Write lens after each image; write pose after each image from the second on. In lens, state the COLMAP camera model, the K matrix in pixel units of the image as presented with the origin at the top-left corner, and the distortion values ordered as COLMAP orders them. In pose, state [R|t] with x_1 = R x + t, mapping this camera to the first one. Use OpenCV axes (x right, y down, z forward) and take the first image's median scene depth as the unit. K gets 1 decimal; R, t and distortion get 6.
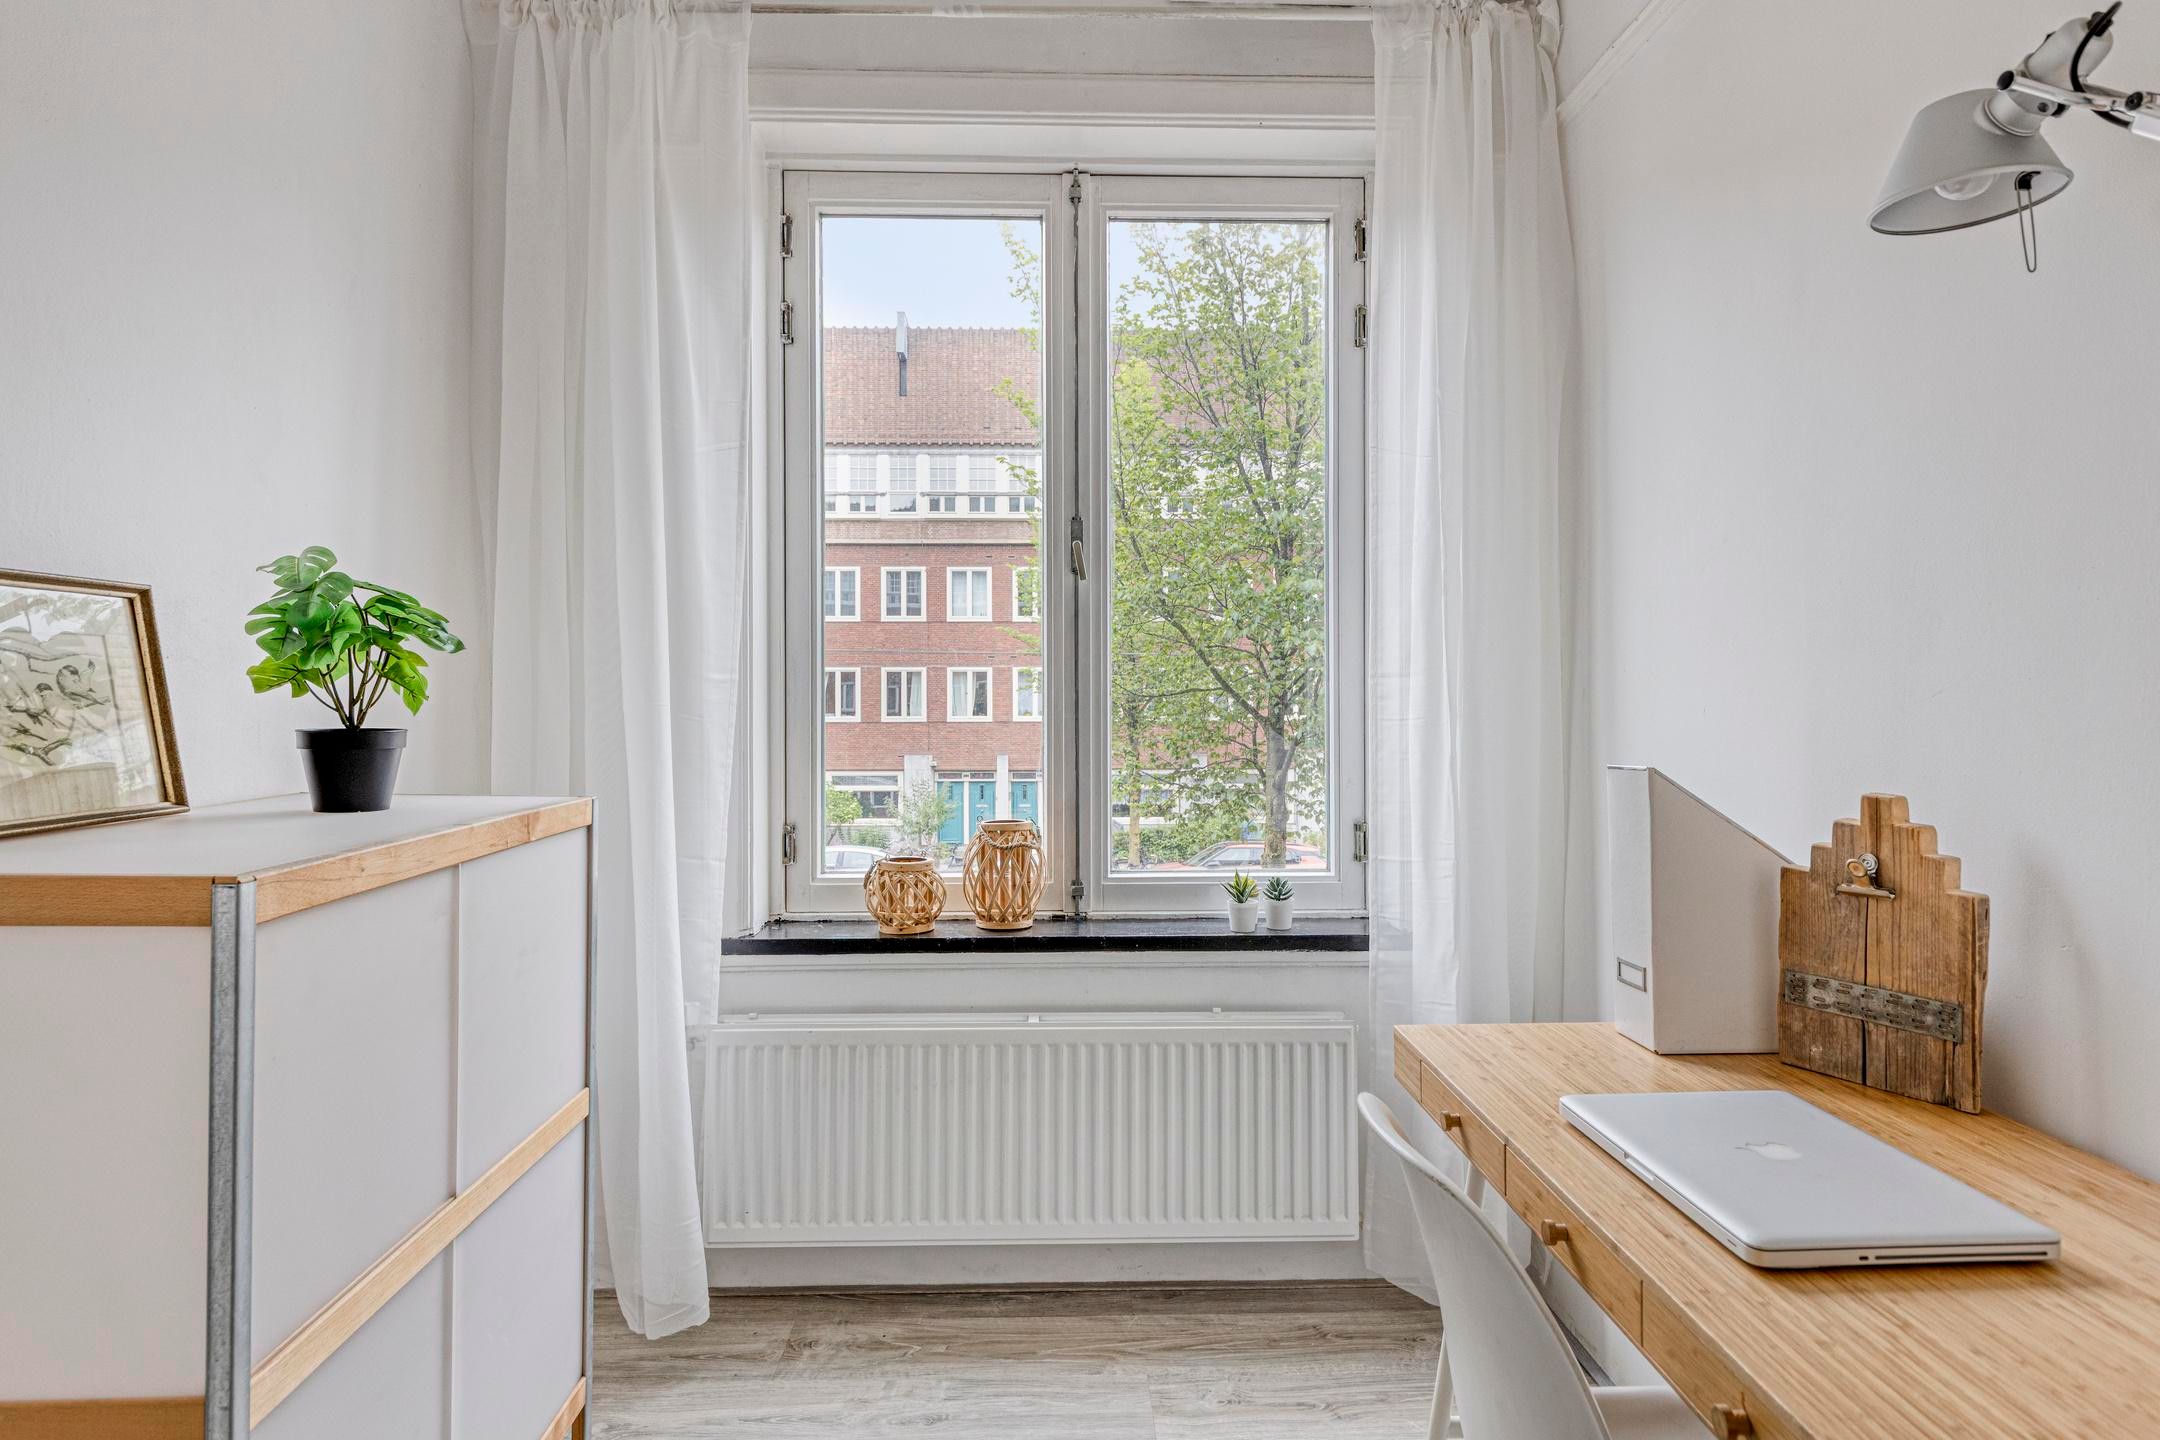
lens RADIAL K [[1222.2, 0, 1111.4], [0, 1222.2, 700.7], [0, 0, 1]] dist [0.003013, -0.001532]
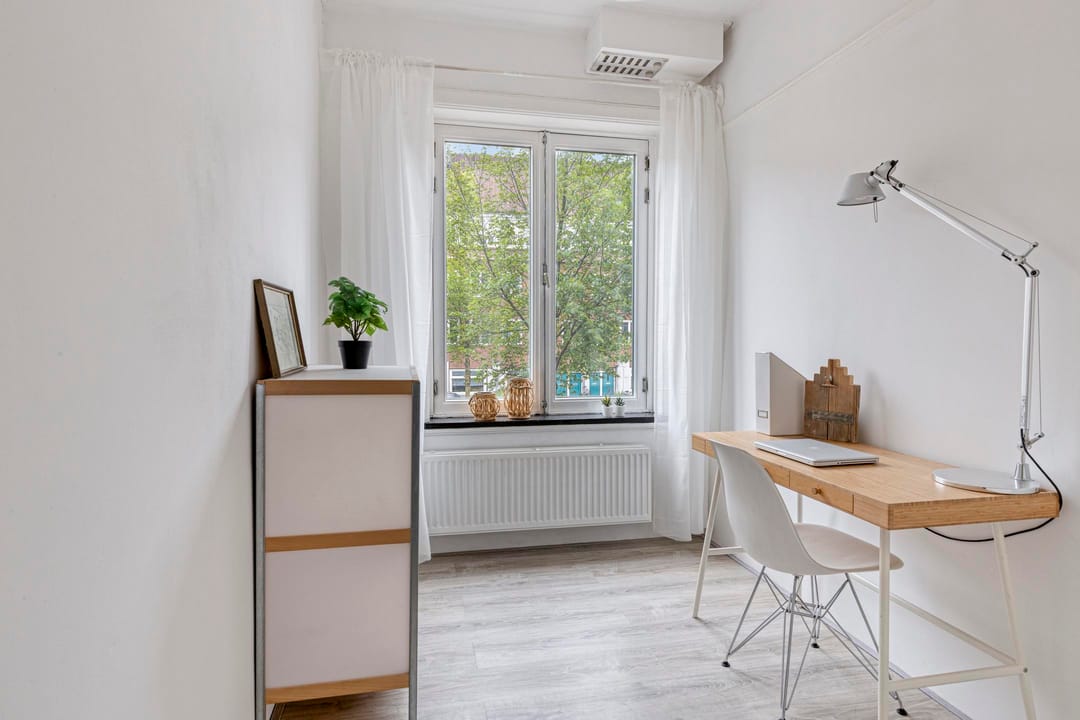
lens RADIAL K [[611.1, 0, 548.8], [0, 611.1, 359.4], [0, 0, 1]] dist [0.003013, -0.001532]
pose [[0.982279, -0.003337, 0.187395, -0.302723], [-0.003769, 0.999288, 0.037549, 0.008013], [-0.187386, -0.037589, 0.981567, -0.347437]]
